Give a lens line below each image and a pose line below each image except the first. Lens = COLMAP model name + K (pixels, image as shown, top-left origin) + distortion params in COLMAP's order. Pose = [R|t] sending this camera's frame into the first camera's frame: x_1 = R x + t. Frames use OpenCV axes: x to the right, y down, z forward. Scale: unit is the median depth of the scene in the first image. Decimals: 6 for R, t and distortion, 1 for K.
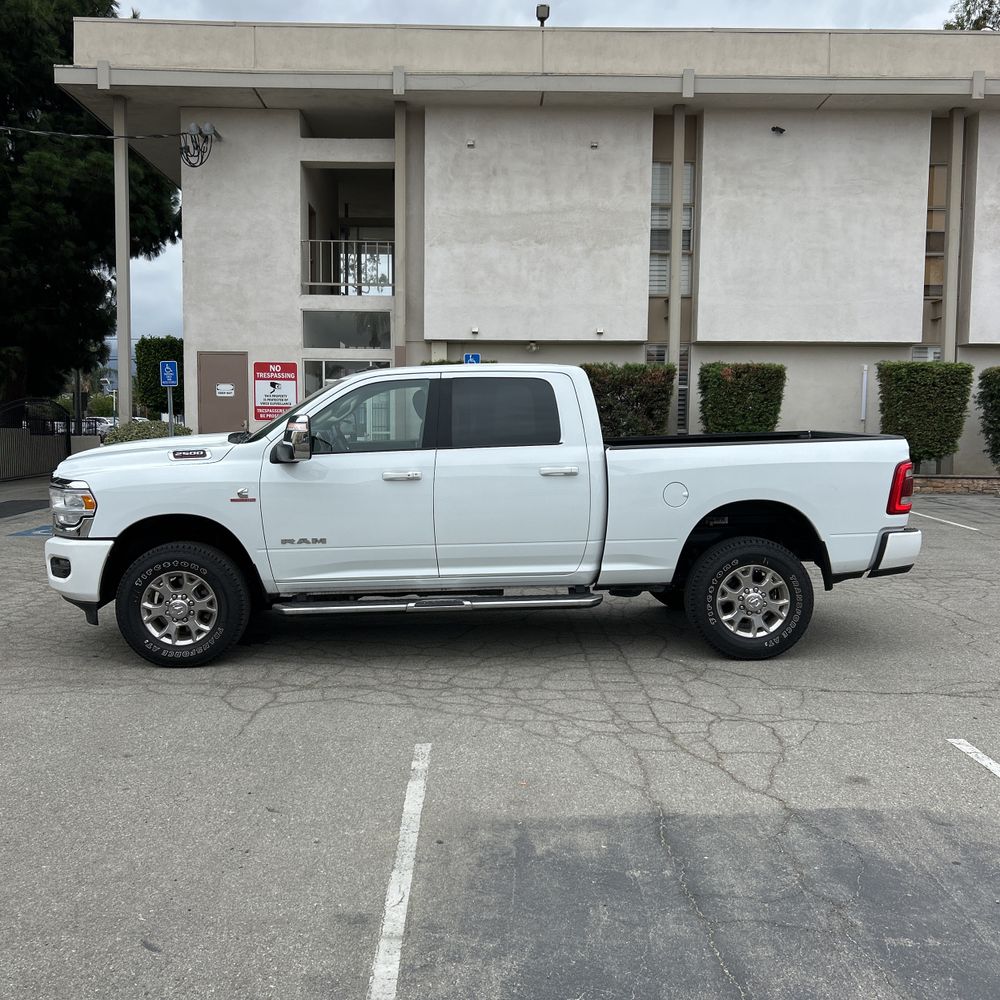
lens RADIAL K [[1003.6, 0, 500.0], [0, 1003.6, 500.0], [0, 0, 1]] dist [0.083987, -0.192070]
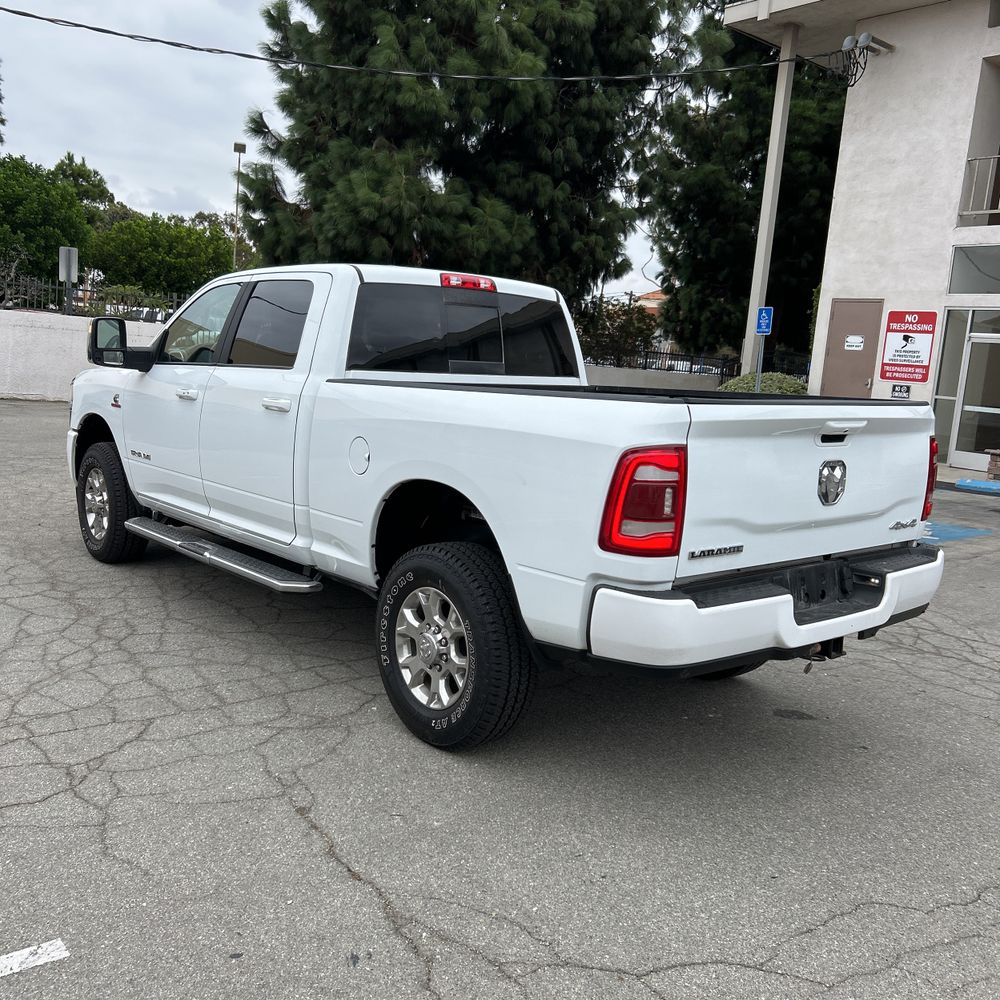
lens RADIAL K [[1010.0, 0, 493.3], [0, 1010.0, 492.0], [0, 0, 1]] dist [0.023621, -0.021334]
pose [[0.605418, 0.146904, -0.782233, 0.248009], [-0.128771, 0.987949, 0.085873, -0.016310], [0.785422, 0.048740, 0.617039, 0.220471]]
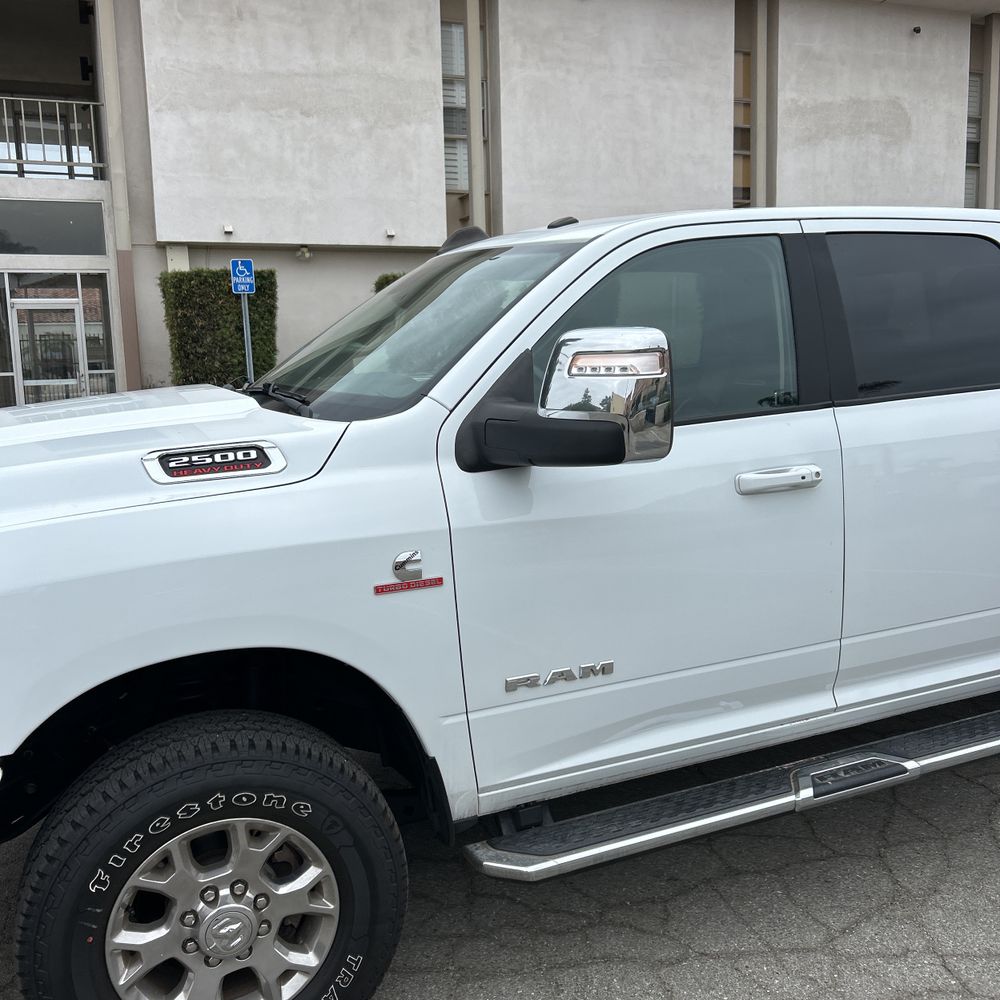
lens RADIAL K [[1010.0, 0, 493.3], [0, 1010.0, 492.0], [0, 0, 1]] dist [0.023621, -0.021334]
pose [[0.936997, -0.077986, 0.340520, -0.111040], [0.056907, 0.995818, 0.071473, -0.017725], [-0.344670, -0.047592, 0.937517, 0.218067]]
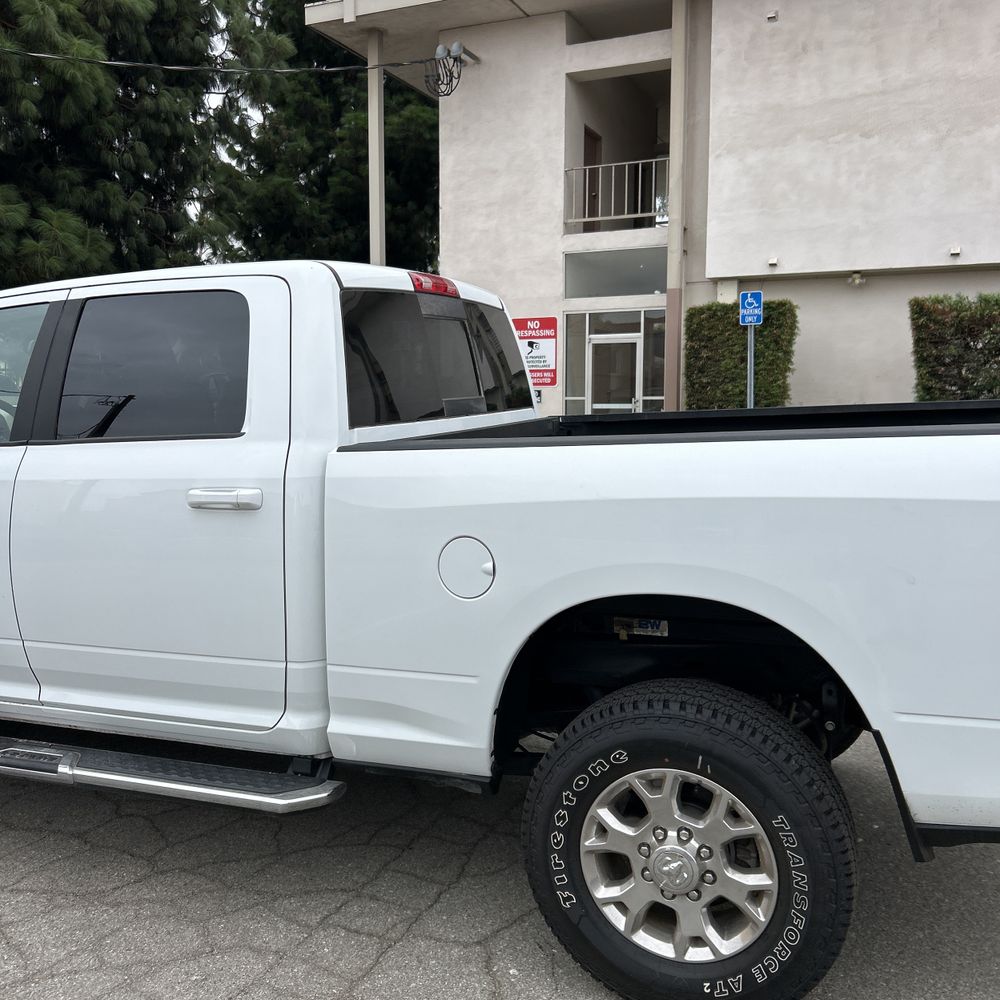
lens RADIAL K [[1014.2, 0, 490.2], [0, 1014.2, 485.6], [0, 0, 1]] dist [0.007146, -0.004718]
pose [[0.901556, 0.027301, -0.431801, 0.117203], [-0.018318, 0.999521, 0.024950, -0.015785], [0.432275, -0.014583, 0.901624, 0.215314]]
